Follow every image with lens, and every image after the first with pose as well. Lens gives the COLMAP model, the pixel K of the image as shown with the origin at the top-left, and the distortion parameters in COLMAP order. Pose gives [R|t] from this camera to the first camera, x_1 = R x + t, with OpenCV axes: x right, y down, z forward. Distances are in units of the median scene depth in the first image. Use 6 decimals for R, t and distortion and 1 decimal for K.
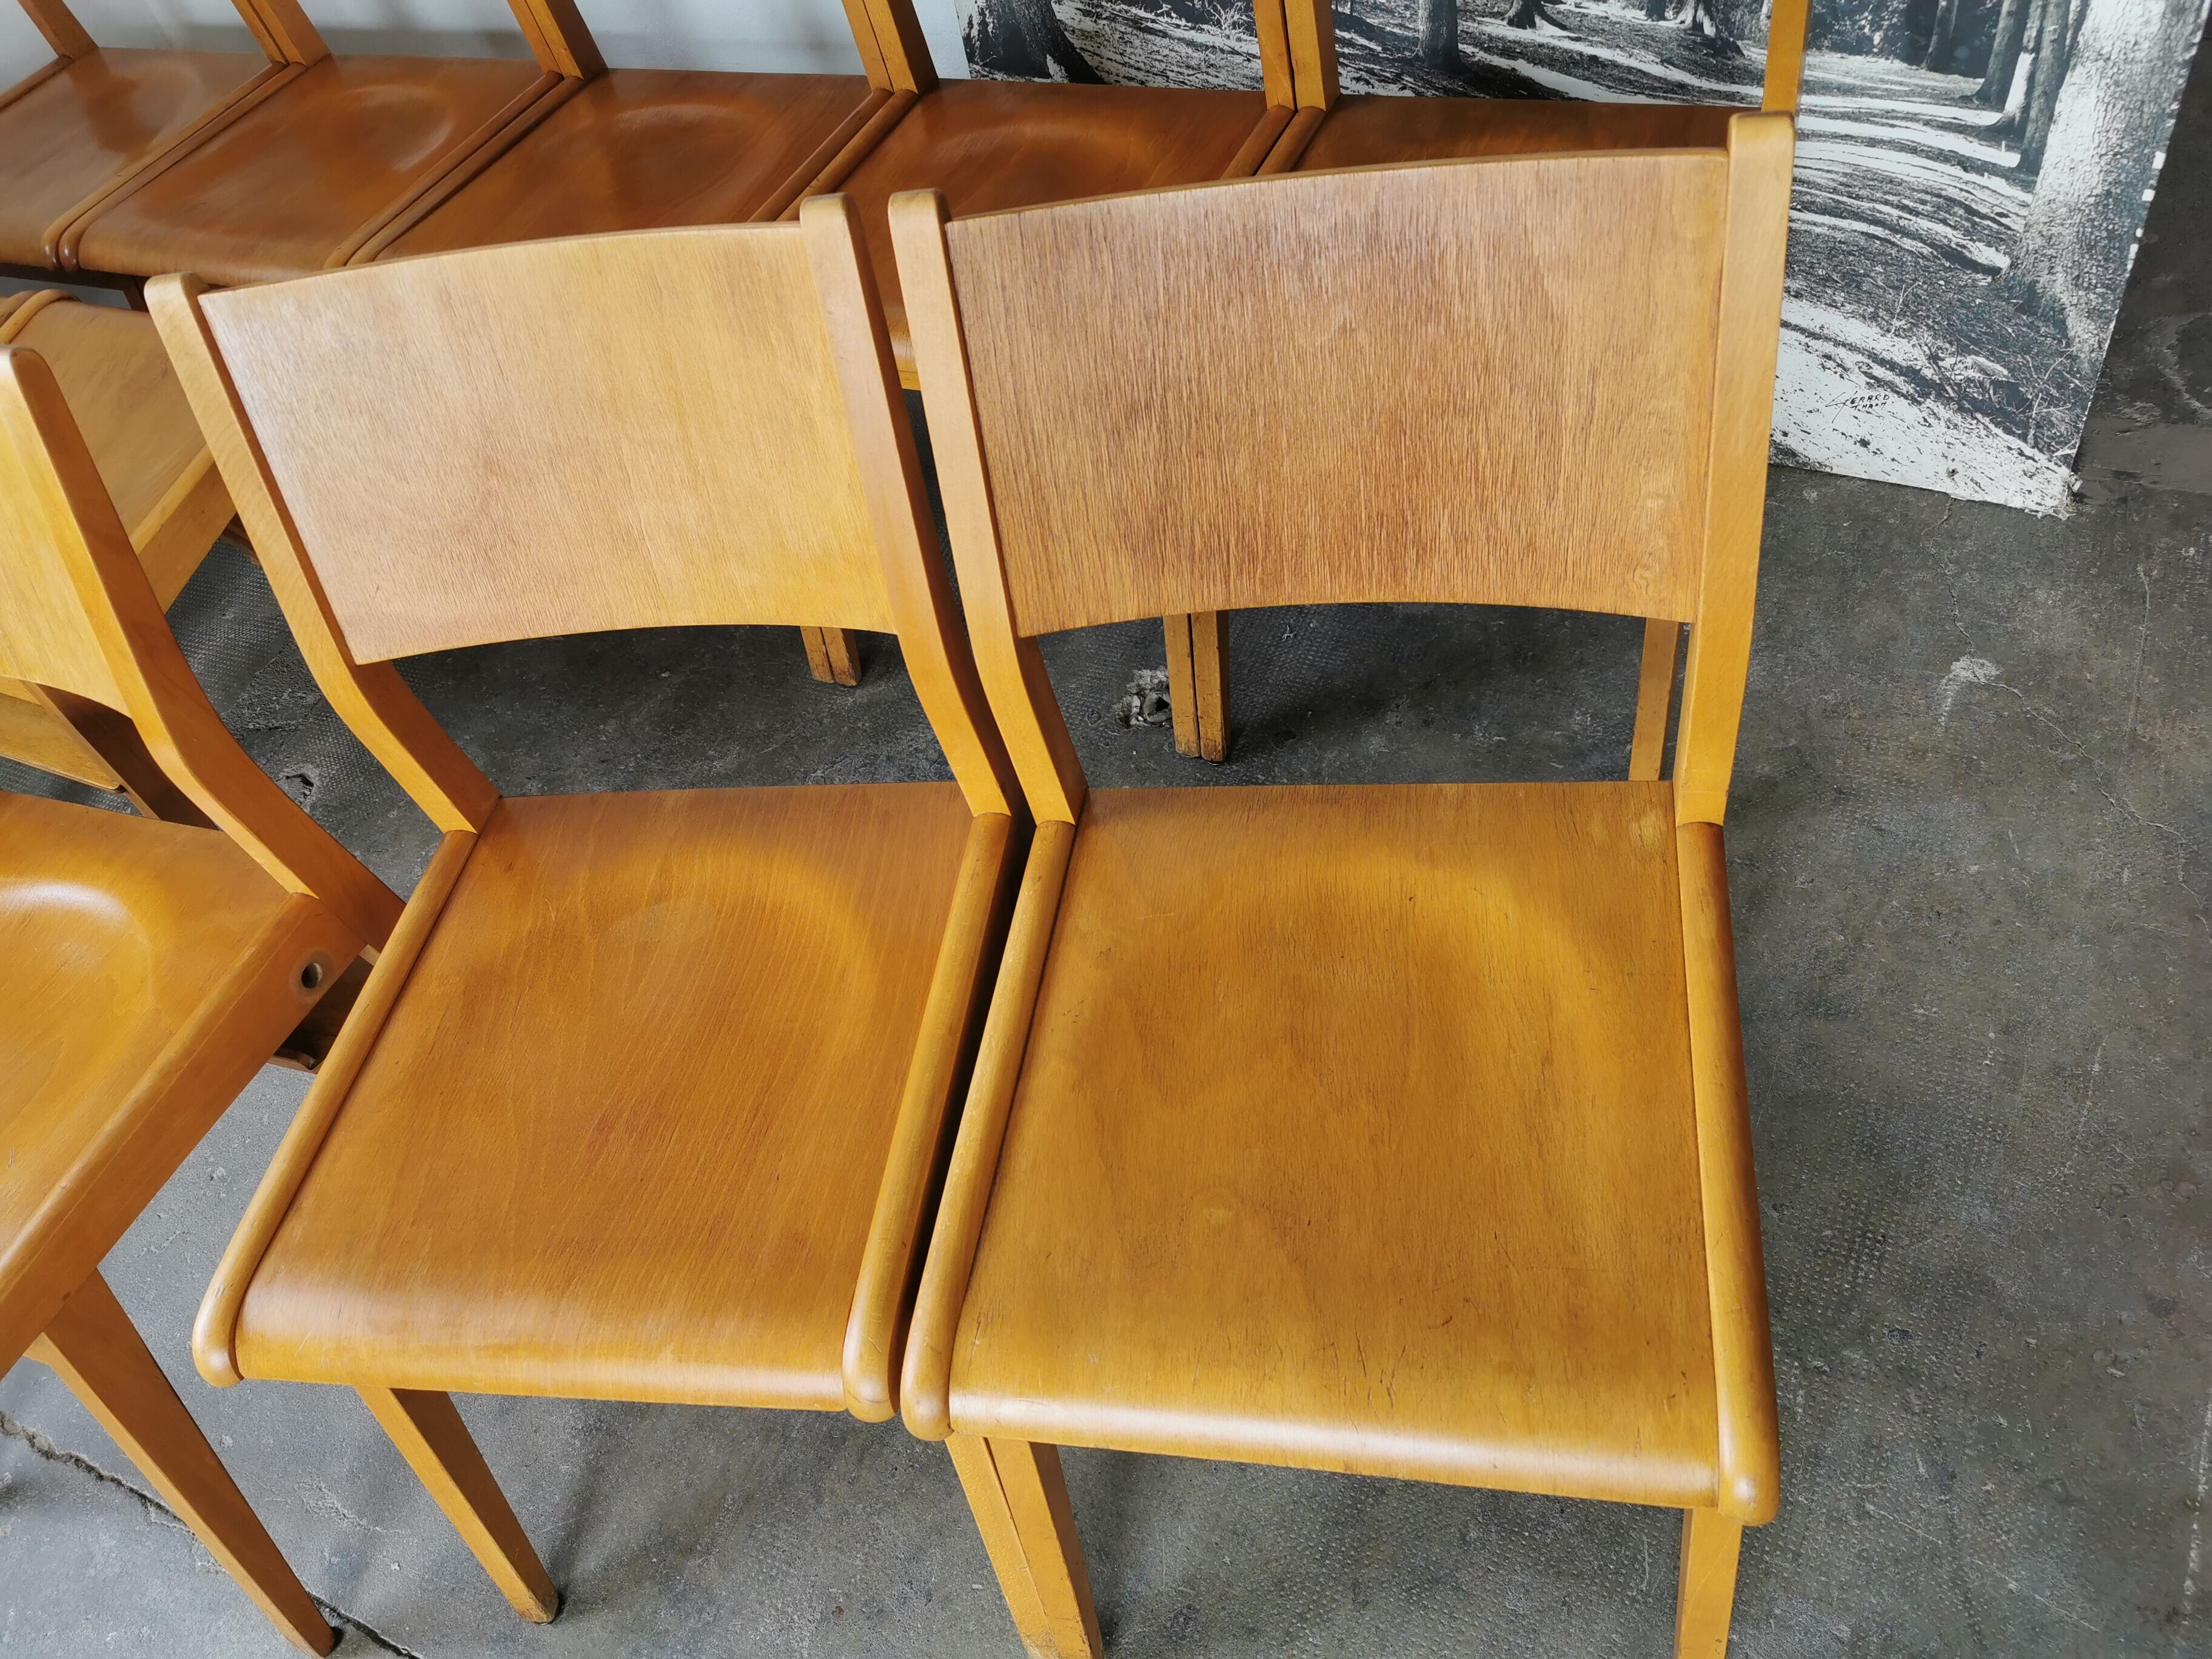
lens RADIAL K [[1736.2, 0, 1112.8], [0, 1736.2, 862.3], [0, 0, 1]] dist [0.037288, -0.058940]
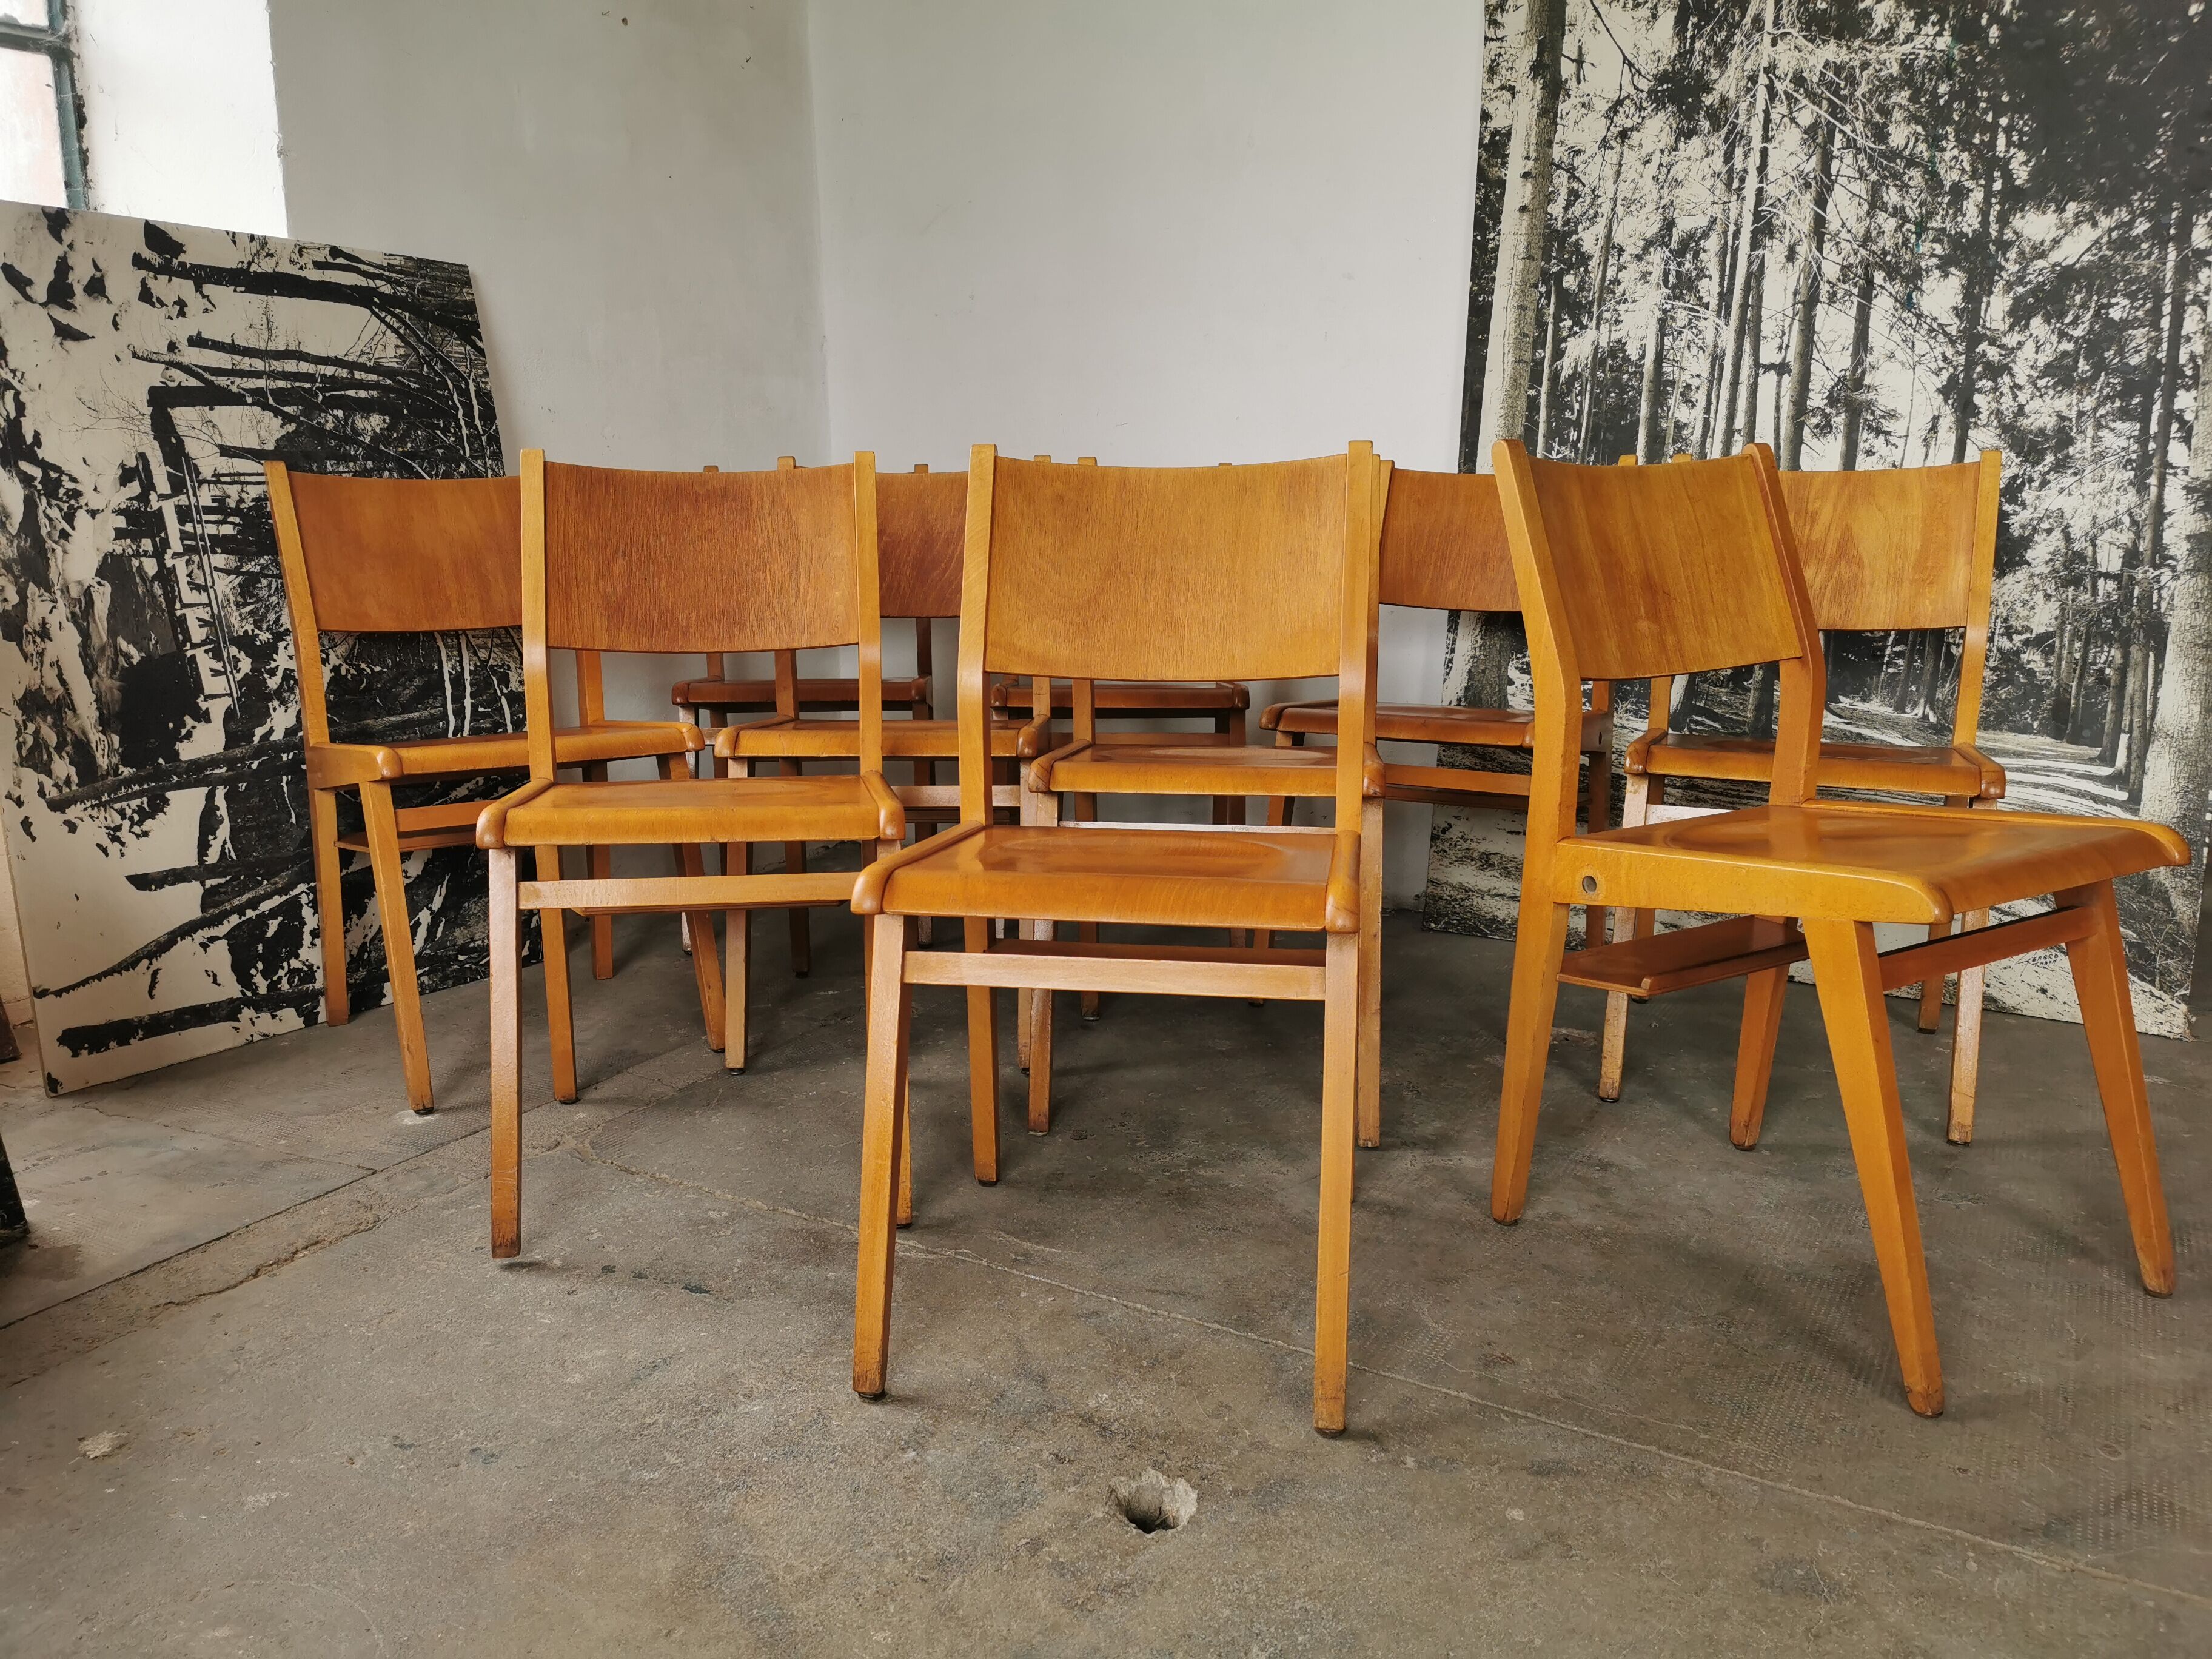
lens RADIAL K [[1688.2, 0, 1124.5], [0, 1688.2, 840.2], [0, 0, 1]] dist [0.076767, -0.120446]
pose [[0.976685, 0.209203, -0.048179, -0.317698], [-0.190658, 0.742124, -0.642574, 0.808060], [-0.098673, 0.636777, 0.764708, -0.140172]]
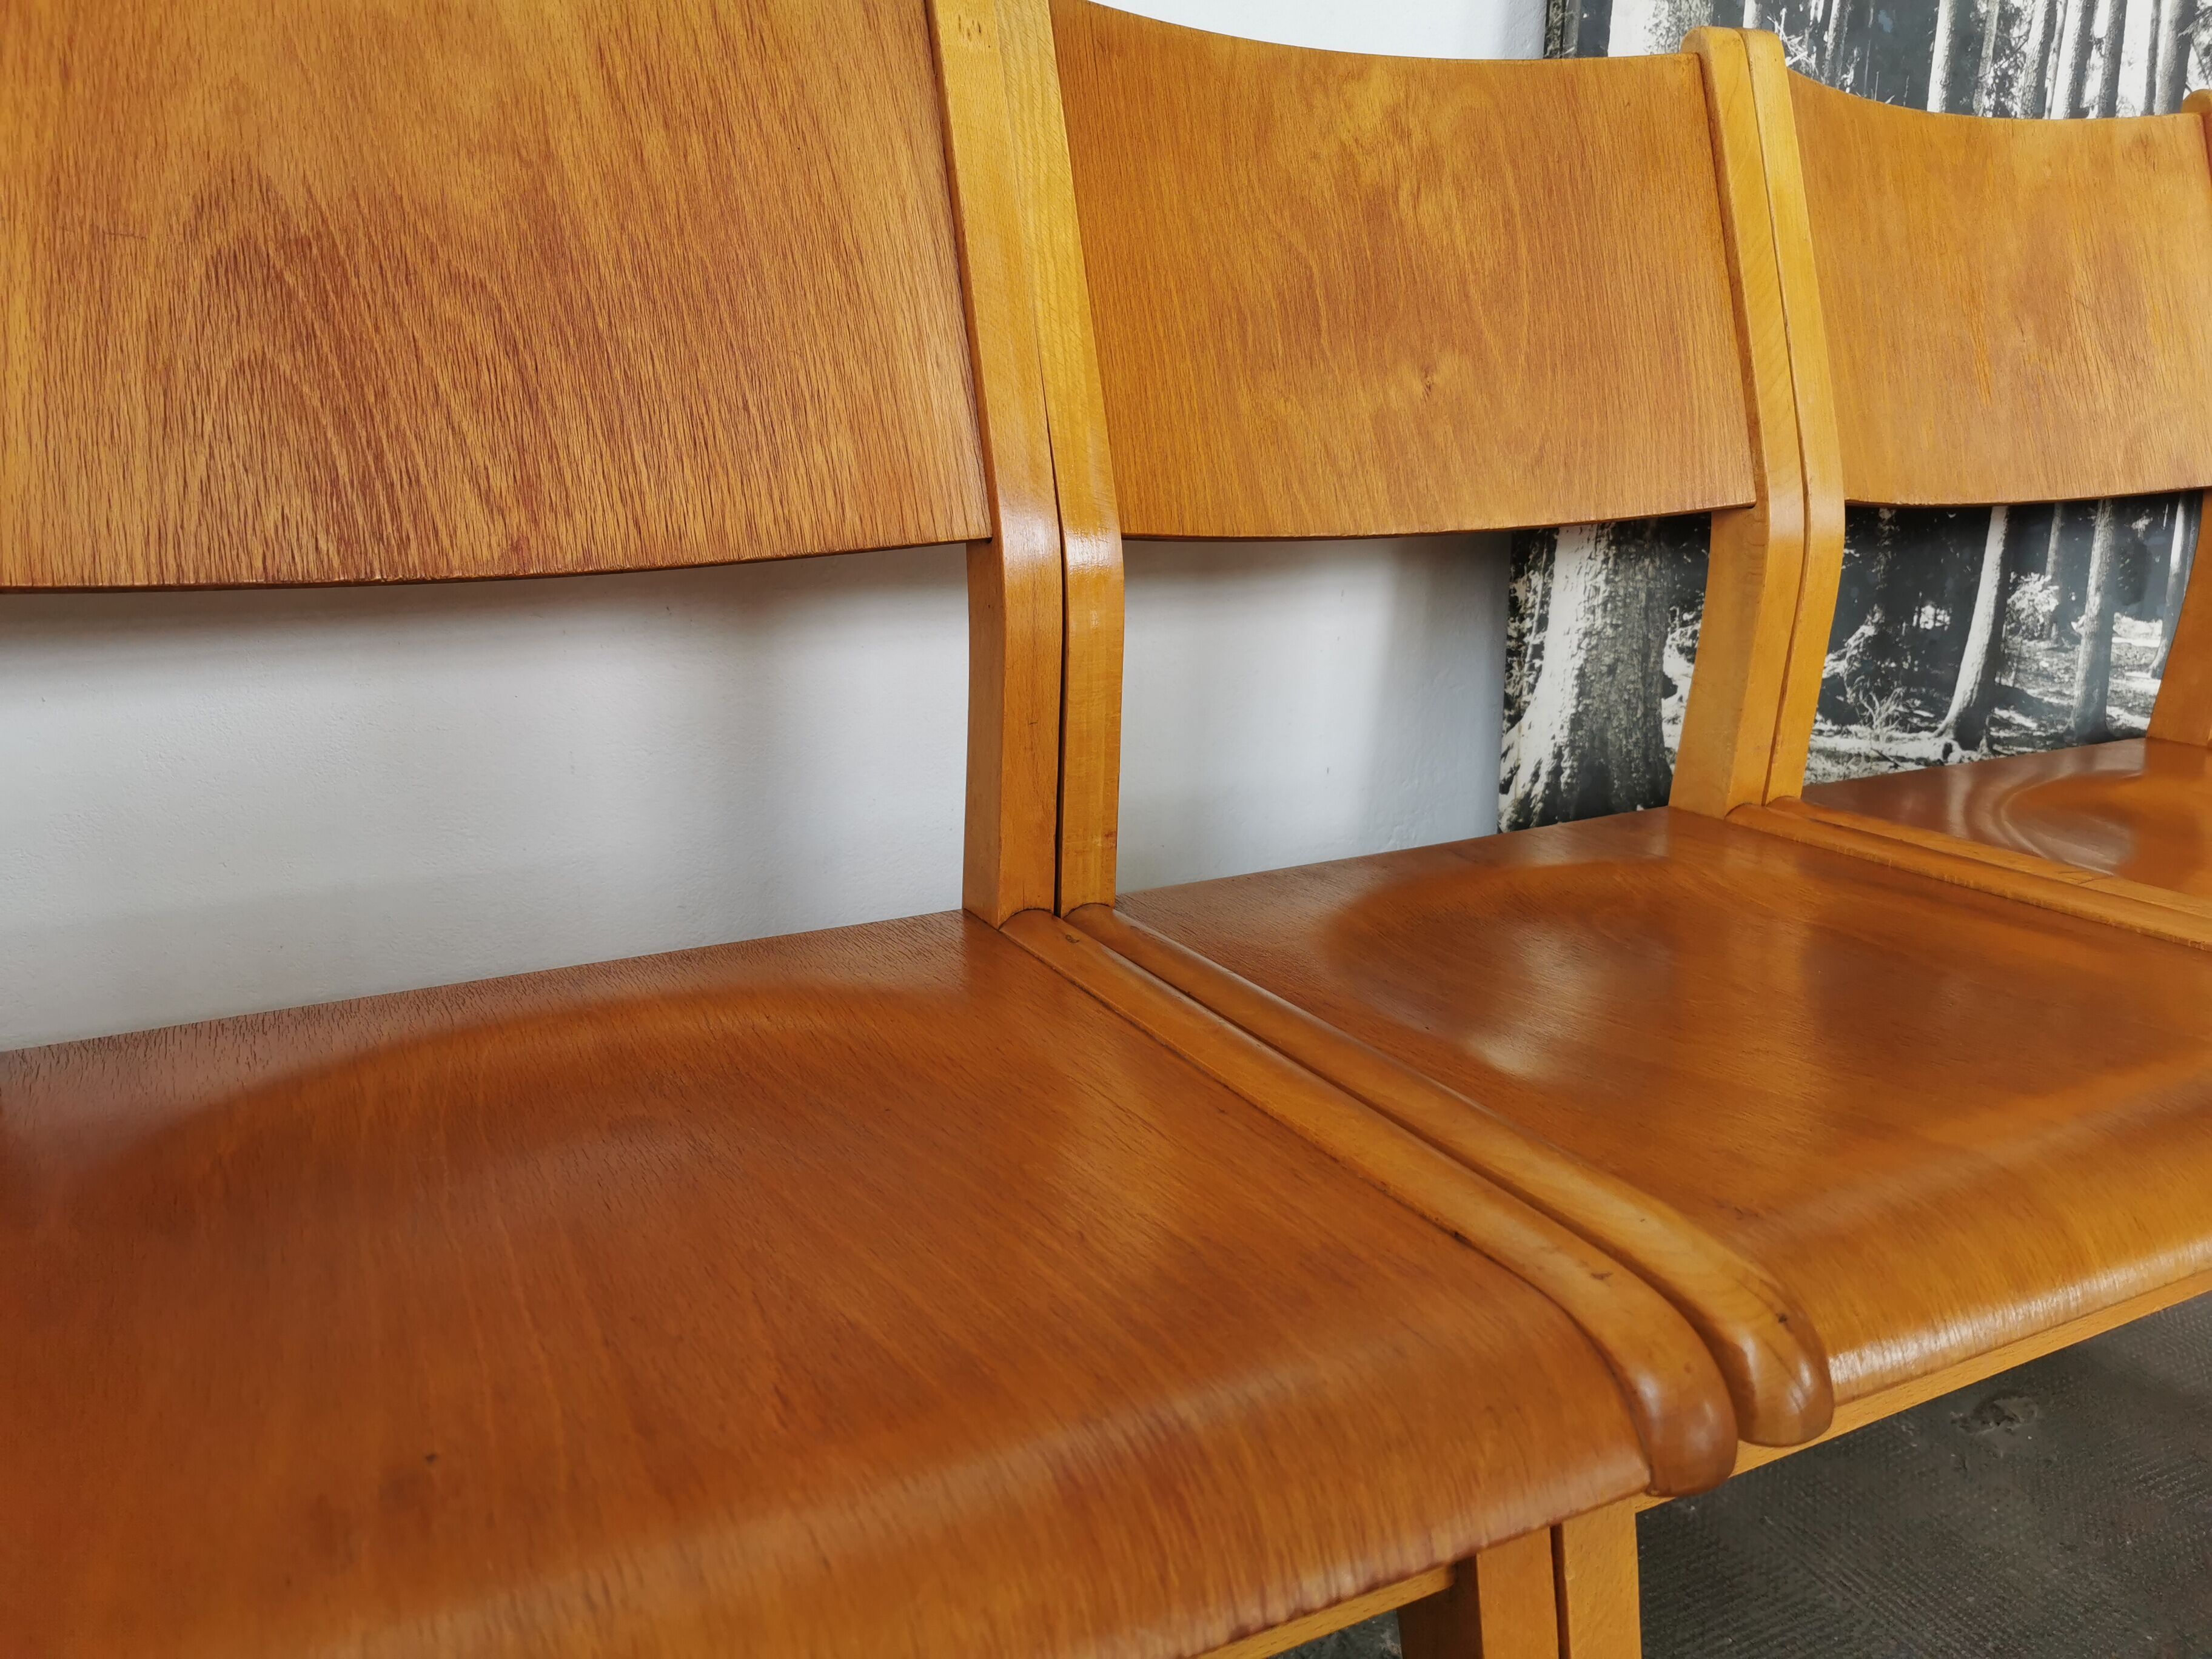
lens RADIAL K [[1736.2, 0, 1110.1], [0, 1736.2, 812.0], [0, 0, 1]] dist [0.037288, -0.058940]
pose [[0.614158, -0.019725, 0.788937, -0.724297], [0.520396, 0.761670, -0.386065, -0.360688], [-0.593294, 0.647665, 0.478051, 0.921180]]
